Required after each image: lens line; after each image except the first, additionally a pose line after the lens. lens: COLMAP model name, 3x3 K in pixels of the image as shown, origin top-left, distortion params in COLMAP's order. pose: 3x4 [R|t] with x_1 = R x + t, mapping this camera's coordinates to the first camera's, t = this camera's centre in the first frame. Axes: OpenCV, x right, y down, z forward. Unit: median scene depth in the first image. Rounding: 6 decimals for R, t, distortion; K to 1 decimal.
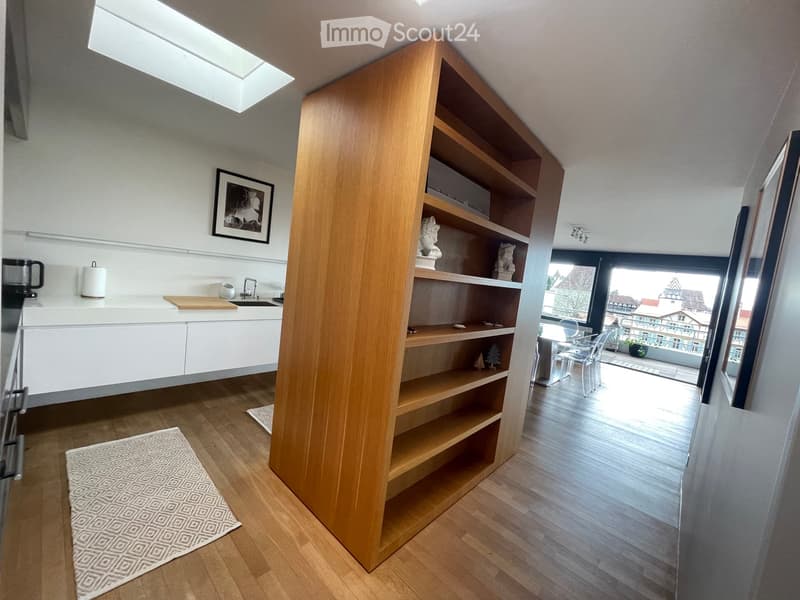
lens RADIAL K [[323.3, 0, 399.9], [0, 323.3, 301.0], [0, 0, 1]] dist [-0.001025, -0.000368]
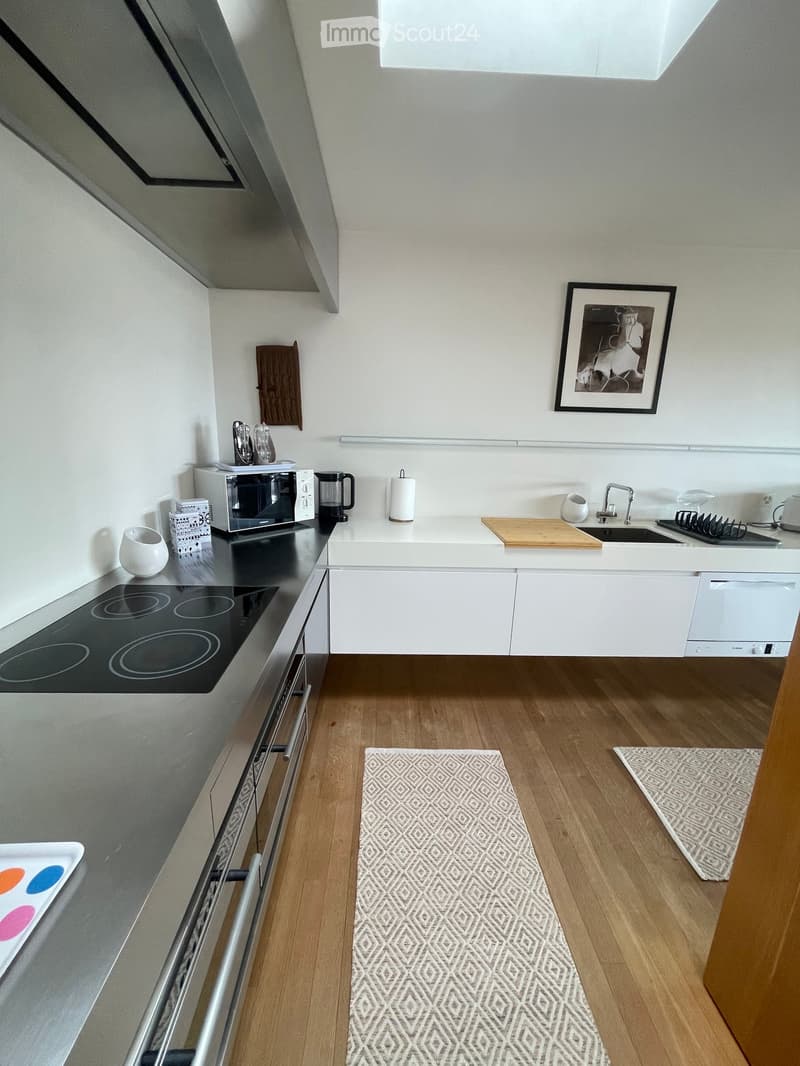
lens RADIAL K [[430.8, 0, 400.2], [0, 430.8, 534.2], [0, 0, 1]] dist [-0.001025, -0.000368]
pose [[0.696059, 0.062294, -0.715277, -0.236291], [-0.006123, 0.996708, 0.080846, -0.050953], [0.717958, -0.051894, 0.694149, 0.295040]]
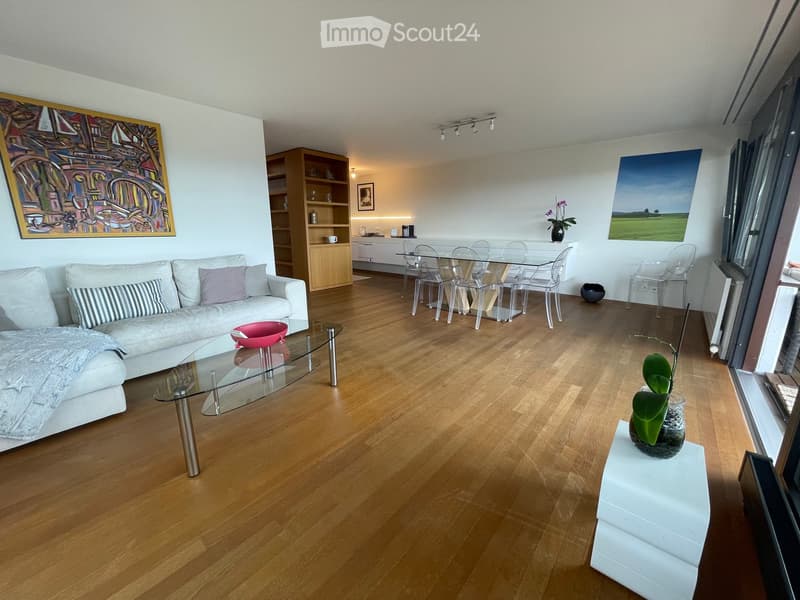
lens RADIAL K [[323.3, 0, 399.9], [0, 323.3, 301.0], [0, 0, 1]] dist [-0.001025, -0.000368]
pose [[0.042289, 0.103800, -0.993699, 2.283049], [-0.090912, 0.990862, 0.099635, 0.244237], [0.994961, 0.086126, 0.051339, 1.383217]]
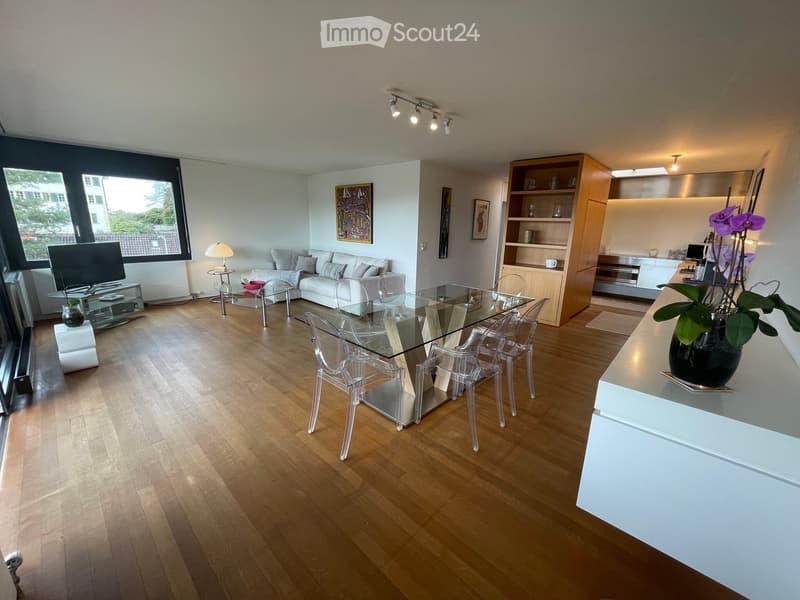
lens RADIAL K [[323.3, 0, 399.9], [0, 323.3, 301.0], [0, 0, 1]] dist [-0.001025, -0.000368]
pose [[-0.989133, -0.144273, -0.028310, 0.936430], [-0.145467, 0.932379, 0.330922, -0.157136], [-0.021347, 0.331444, -0.943233, 2.659076]]
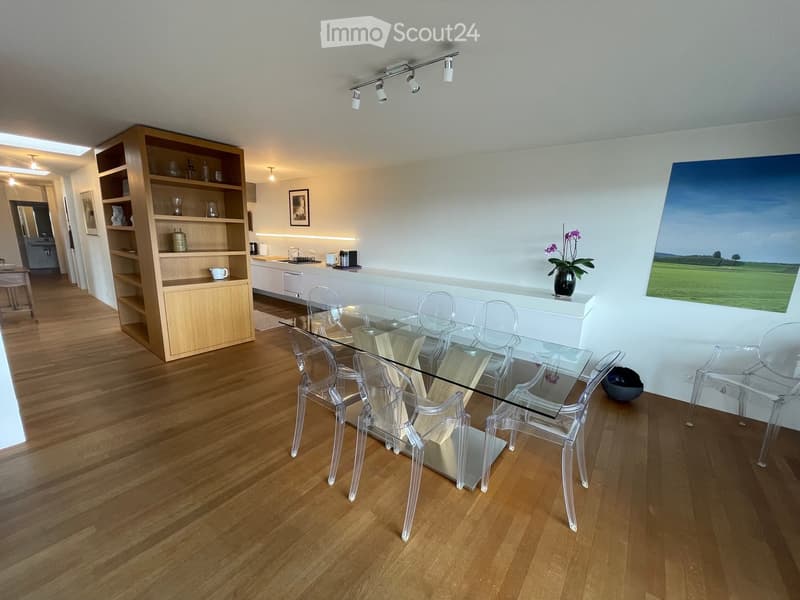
lens RADIAL K [[323.3, 0, 399.9], [0, 323.3, 301.0], [0, 0, 1]] dist [-0.001025, -0.000368]
pose [[0.092492, 0.084878, -0.992089, 1.572836], [-0.115283, 0.990572, 0.074000, 0.025271], [0.989017, 0.107527, 0.101405, 1.642333]]
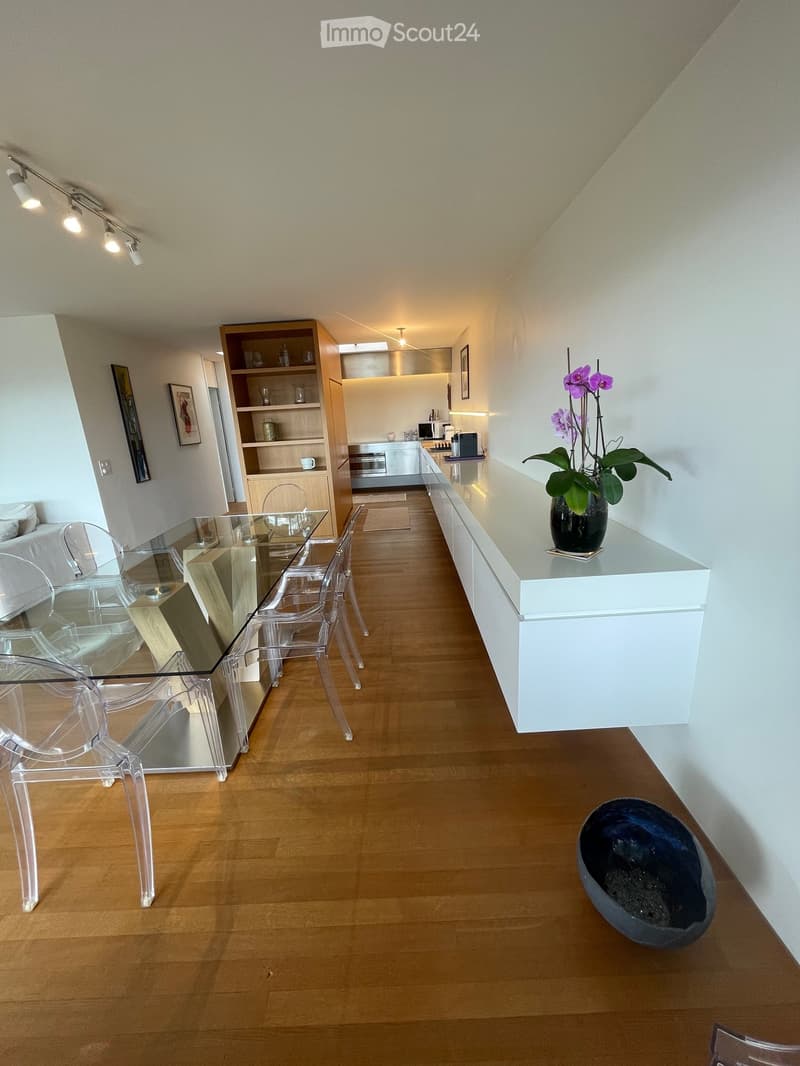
lens RADIAL K [[430.8, 0, 400.2], [0, 430.8, 534.2], [0, 0, 1]] dist [-0.001025, -0.000368]
pose [[-0.735244, 0.108221, -0.669107, 1.053873], [-0.099777, 0.959136, 0.264770, -0.120507], [0.670418, 0.261432, -0.694401, 2.519129]]
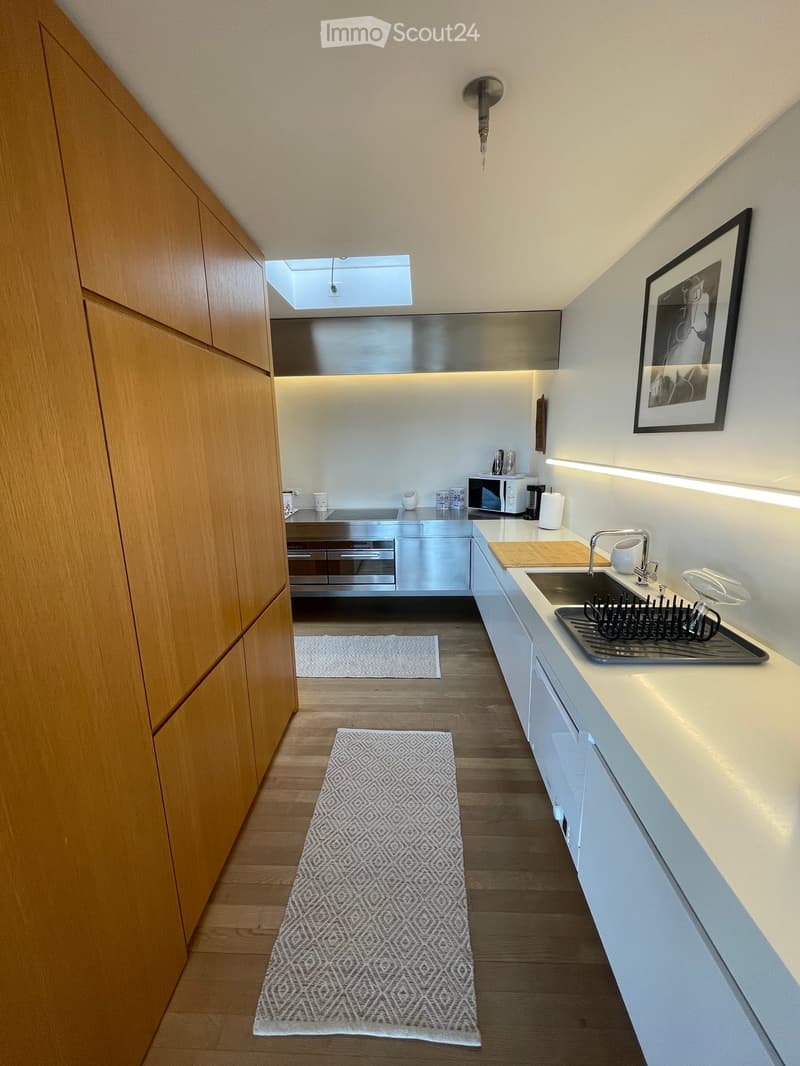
lens RADIAL K [[430.8, 0, 400.2], [0, 430.8, 534.2], [0, 0, 1]] dist [-0.001025, -0.000368]
pose [[-0.756355, 0.026728, -0.653615, 0.093508], [-0.143331, 0.968115, 0.205450, -0.154219], [0.638265, 0.249077, -0.728408, 1.396313]]
